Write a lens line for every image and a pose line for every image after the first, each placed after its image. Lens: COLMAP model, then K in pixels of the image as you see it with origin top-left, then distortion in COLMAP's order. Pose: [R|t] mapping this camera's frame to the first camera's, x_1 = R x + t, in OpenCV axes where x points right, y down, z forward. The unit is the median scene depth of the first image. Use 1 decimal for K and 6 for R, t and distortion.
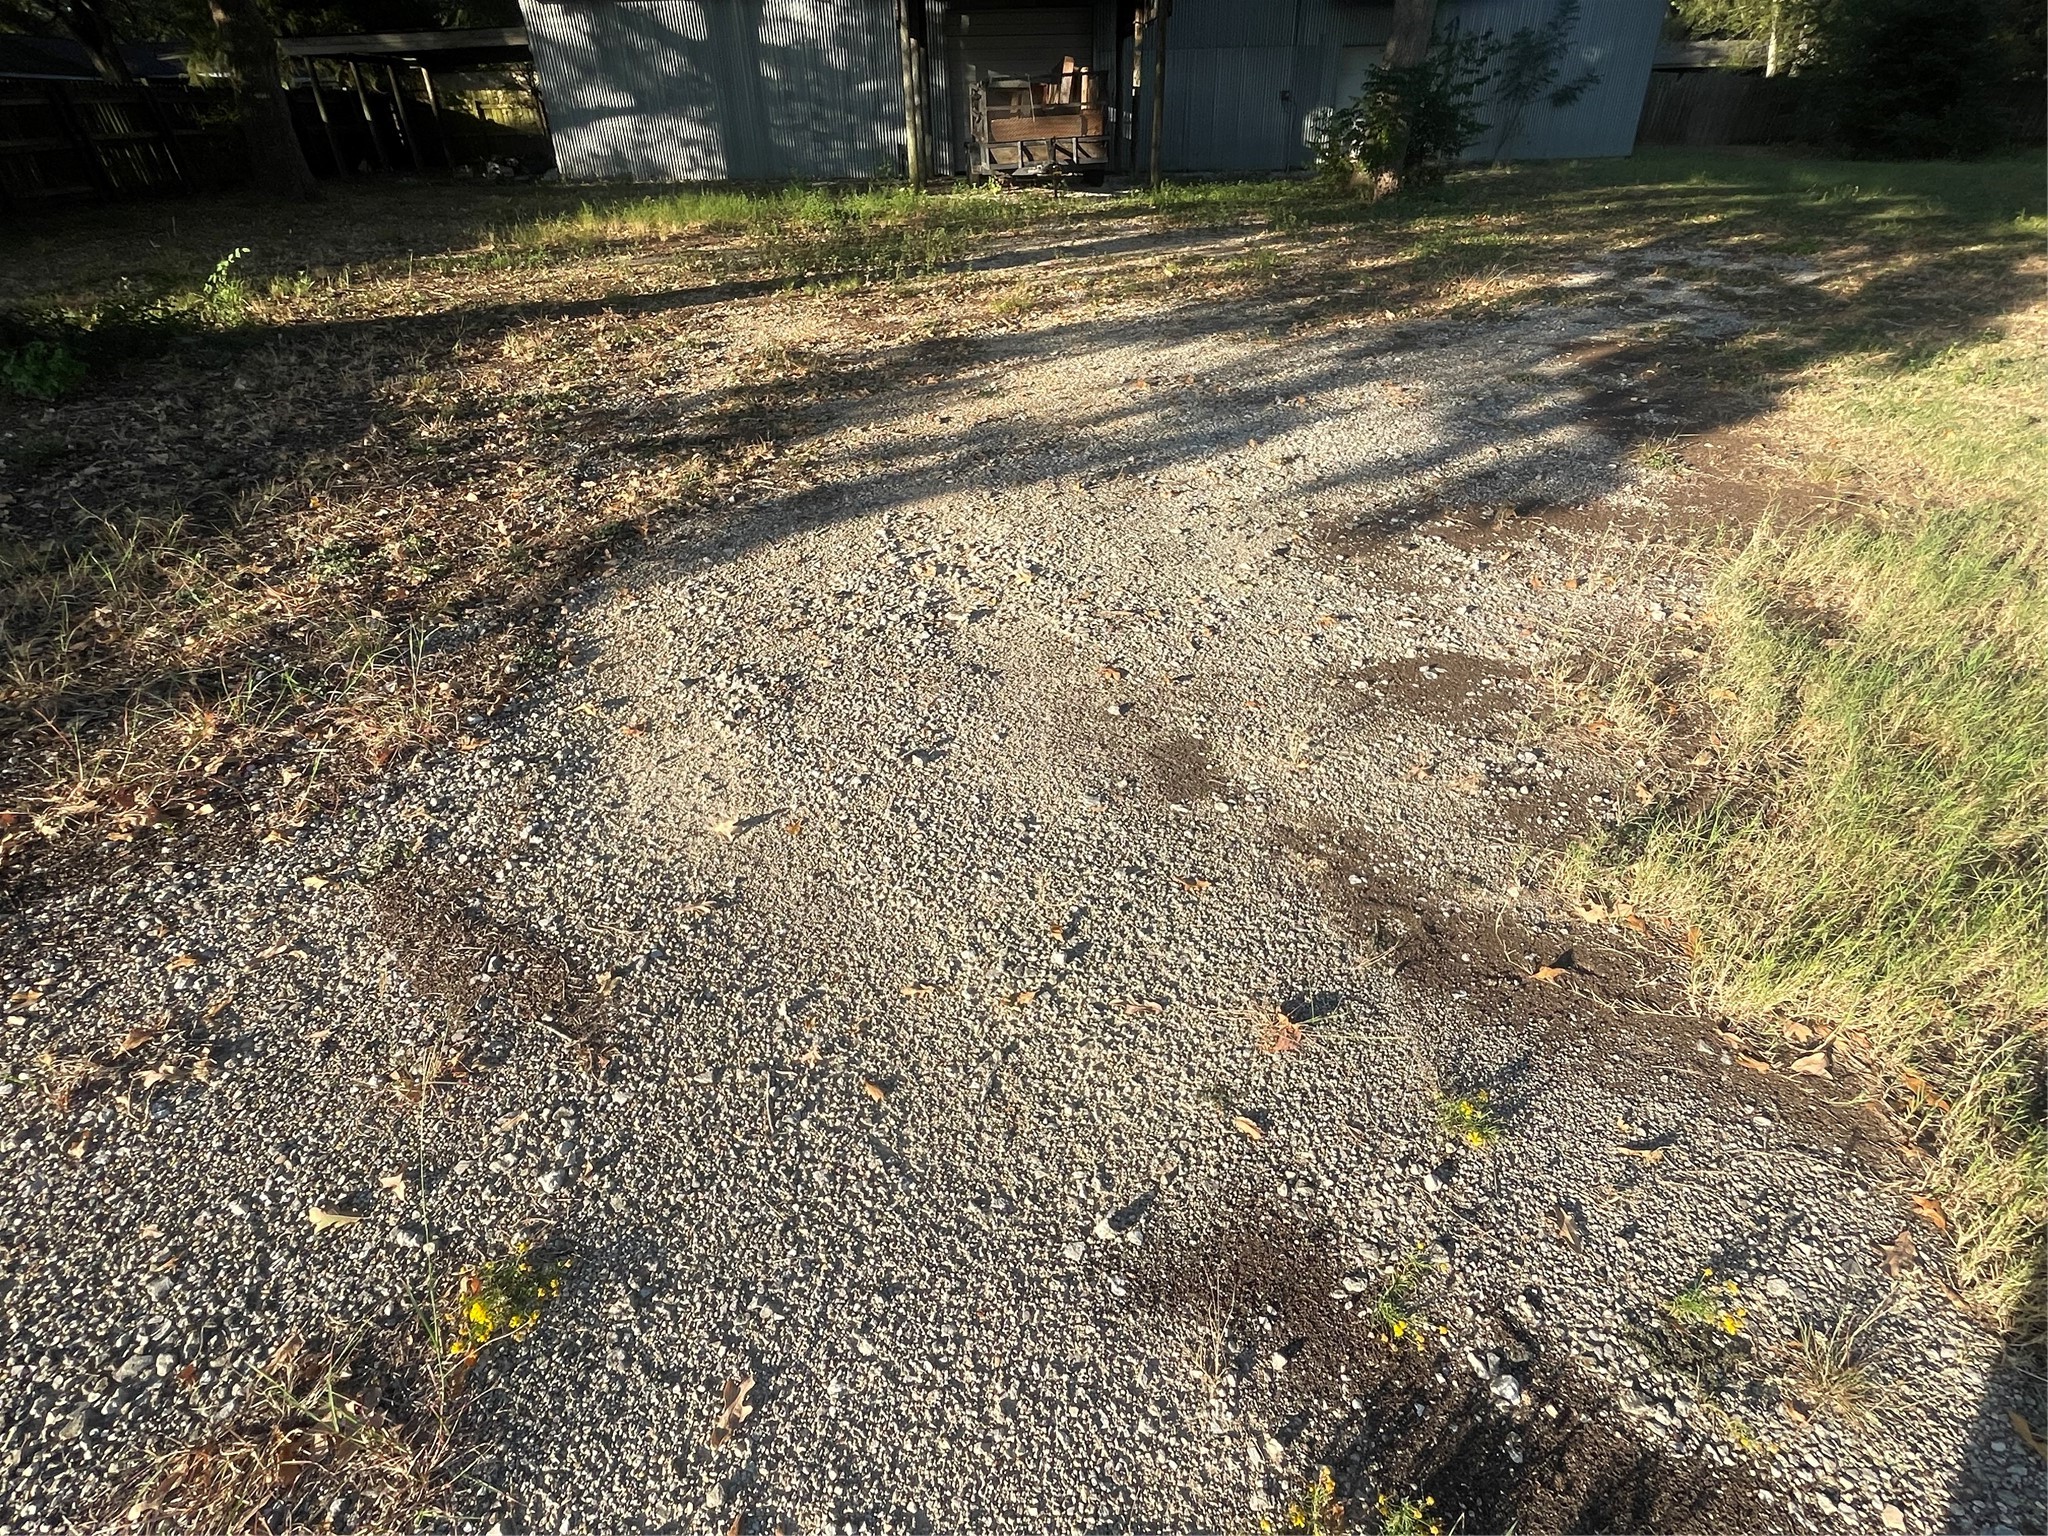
lens RADIAL K [[1043.1, 0, 1023.2], [0, 1043.1, 770.3], [0, 0, 1]] dist [-0.002299, -0.000325]
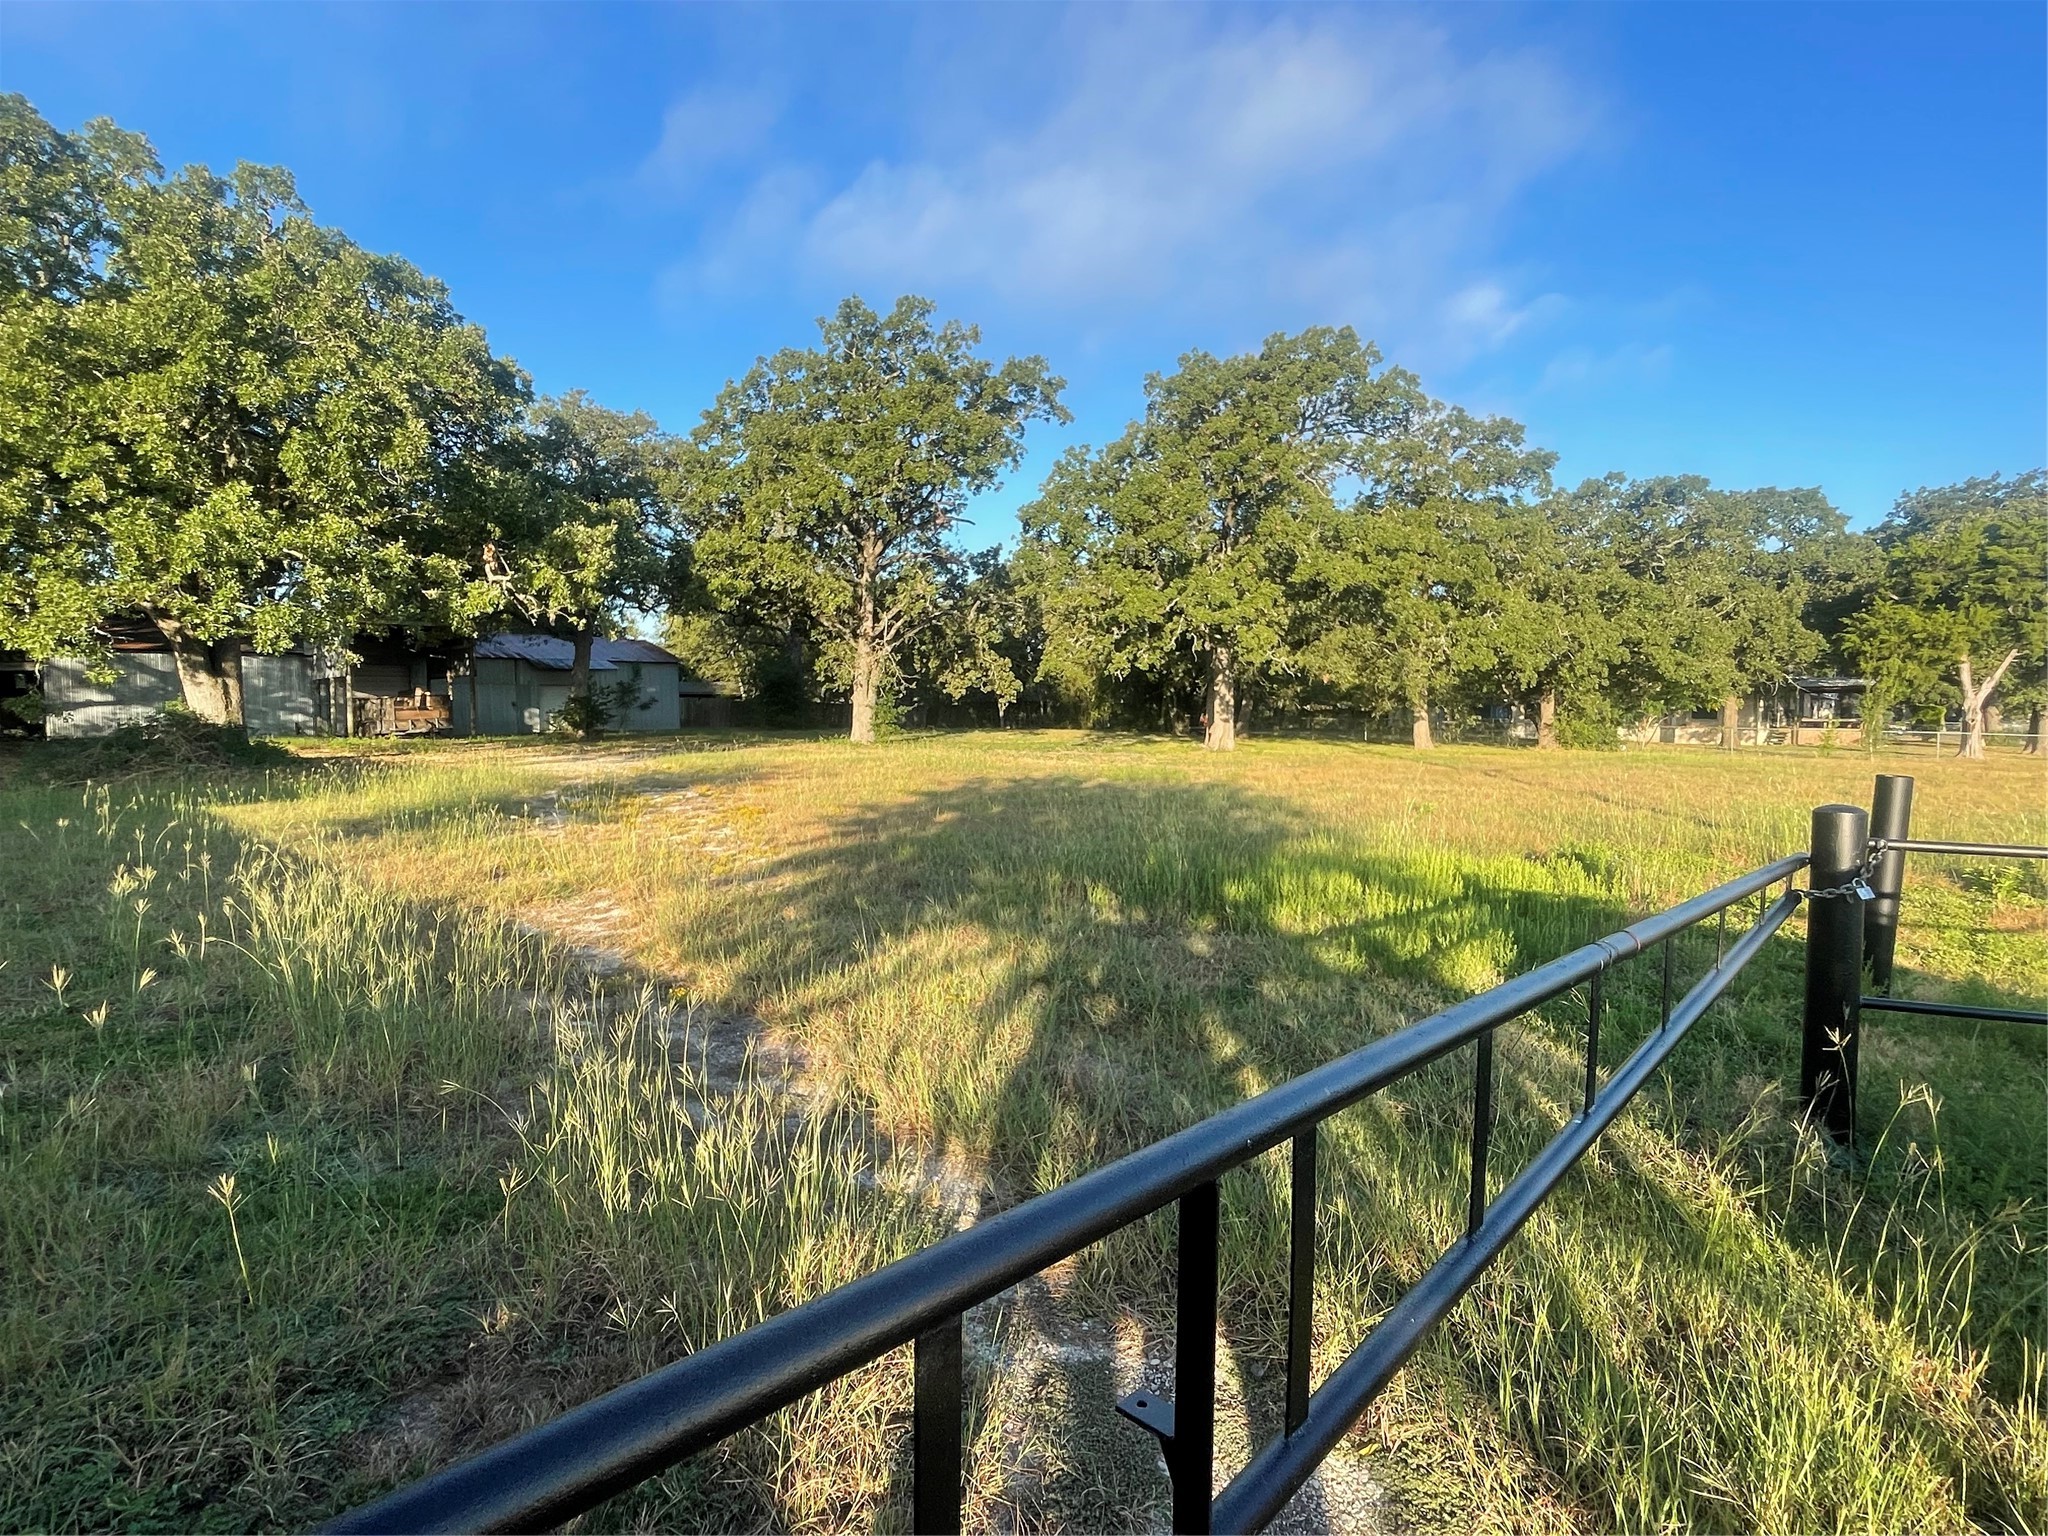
lens RADIAL K [[1043.1, 0, 1022.6], [0, 1043.1, 764.5], [0, 0, 1]] dist [-0.002299, -0.000325]
pose [[0.746413, -0.016154, 0.665287, -0.516120], [0.338062, 0.870310, -0.358153, 0.752480], [-0.573221, 0.492239, 0.655072, -1.215544]]
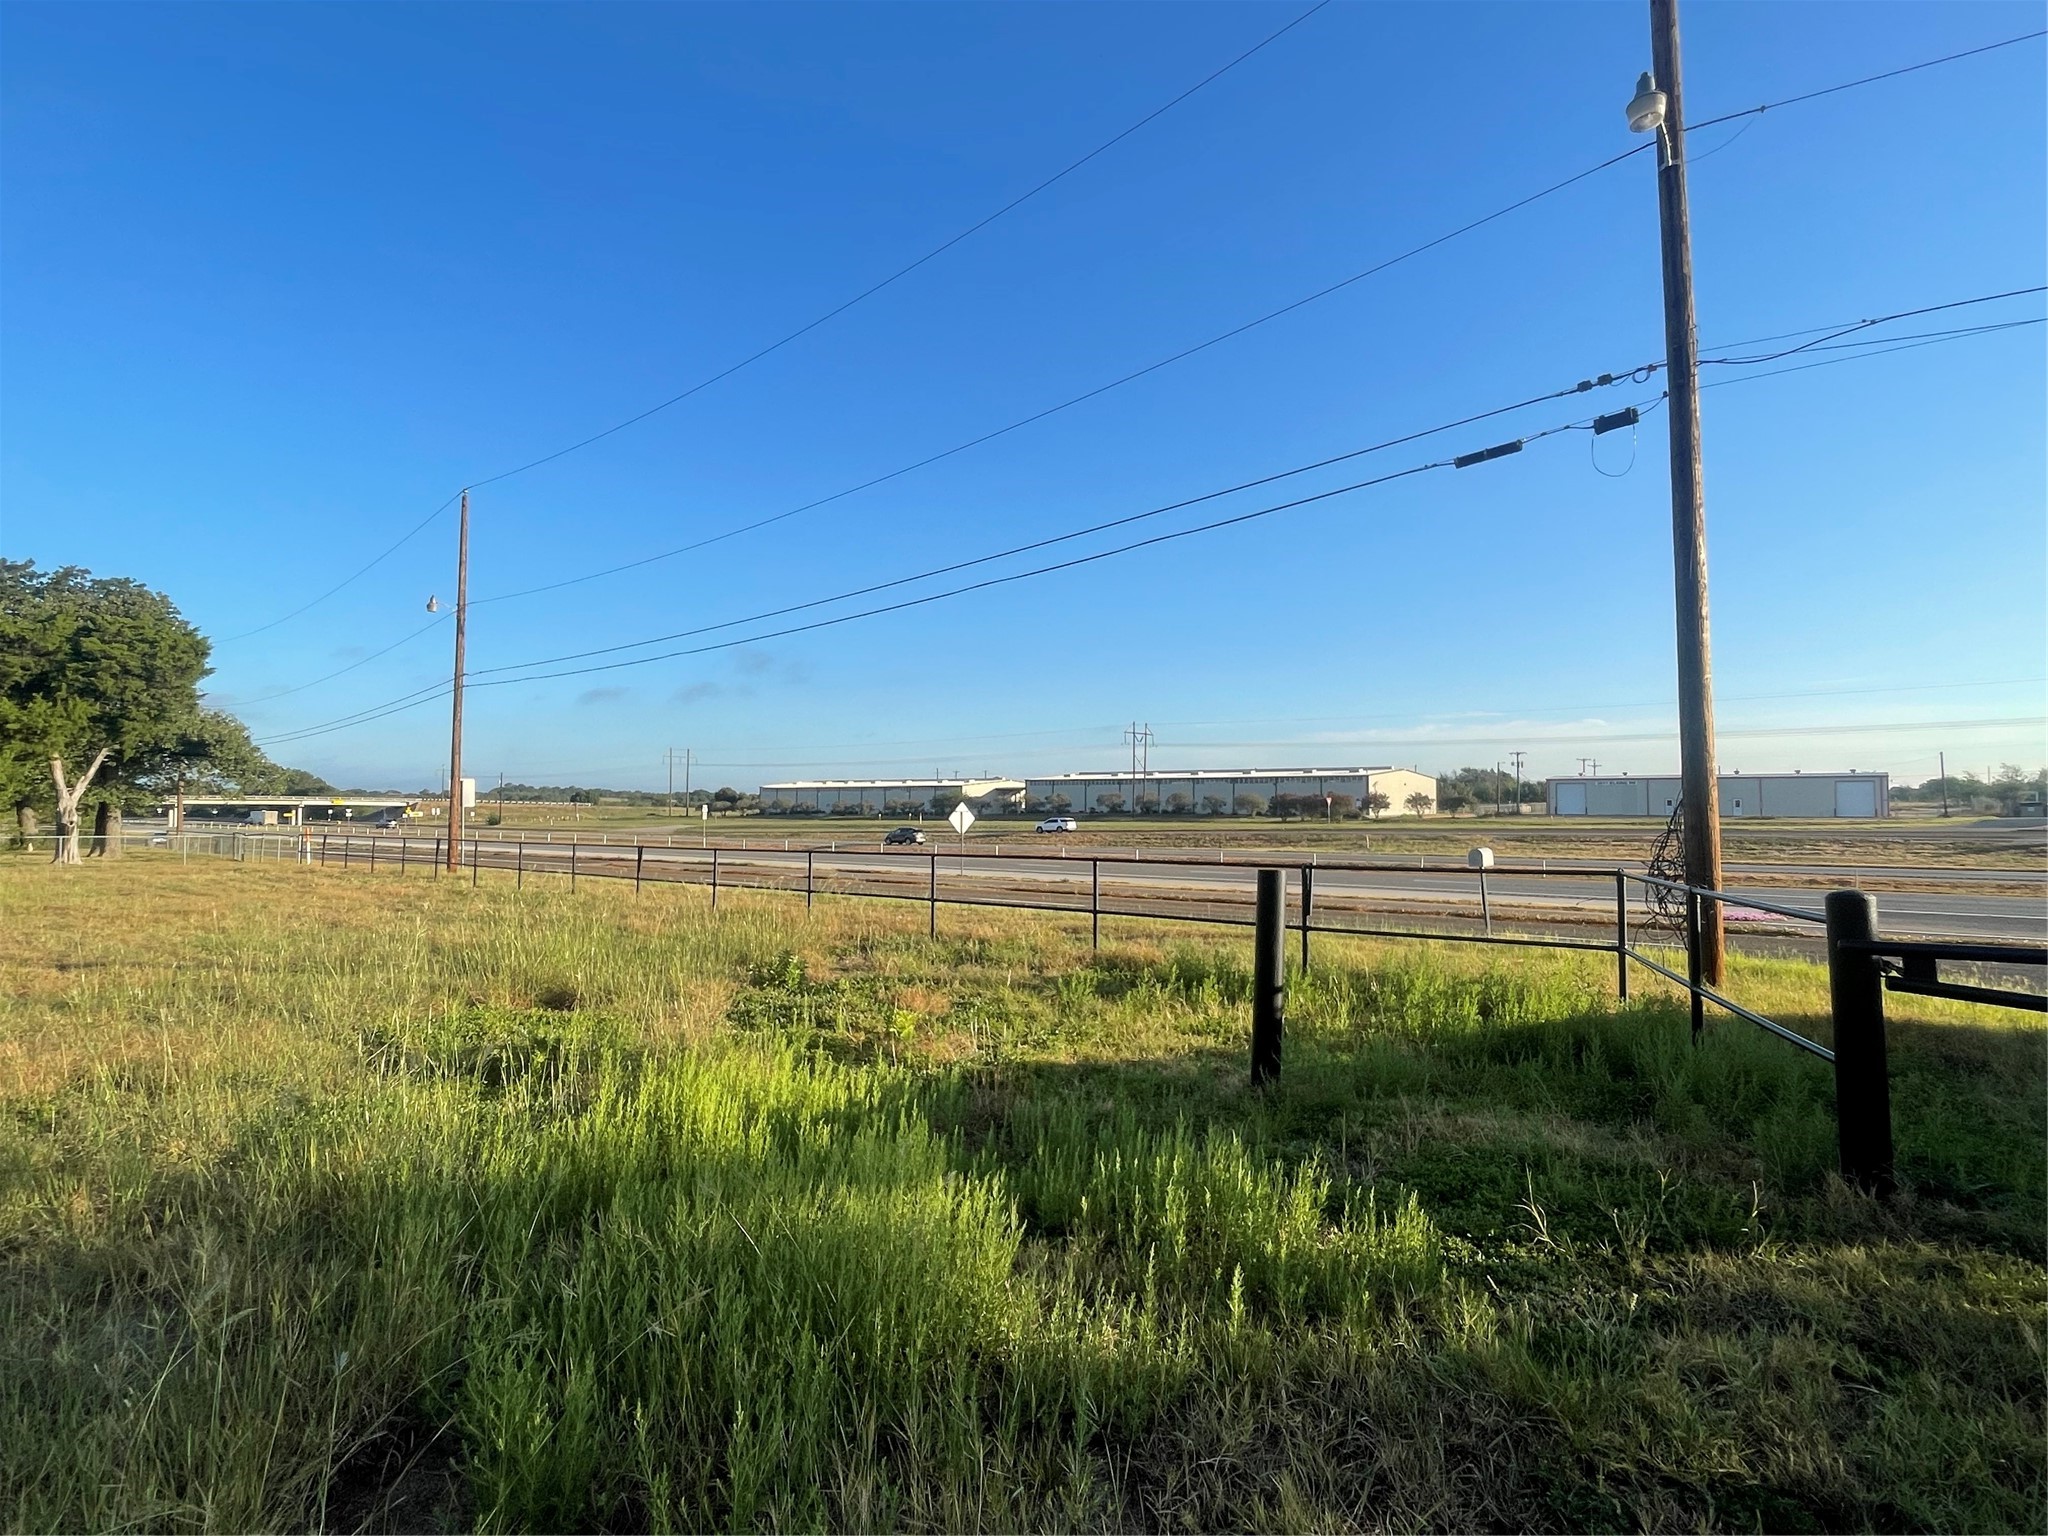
lens RADIAL K [[1043.1, 0, 1024.0], [0, 1043.1, 755.6], [0, 0, 1]] dist [-0.002299, -0.000325]
pose [[-0.688057, 0.057982, 0.723337, -0.288809], [0.397348, 0.864189, 0.308695, 0.566128], [-0.607201, 0.499816, -0.617650, -0.921011]]
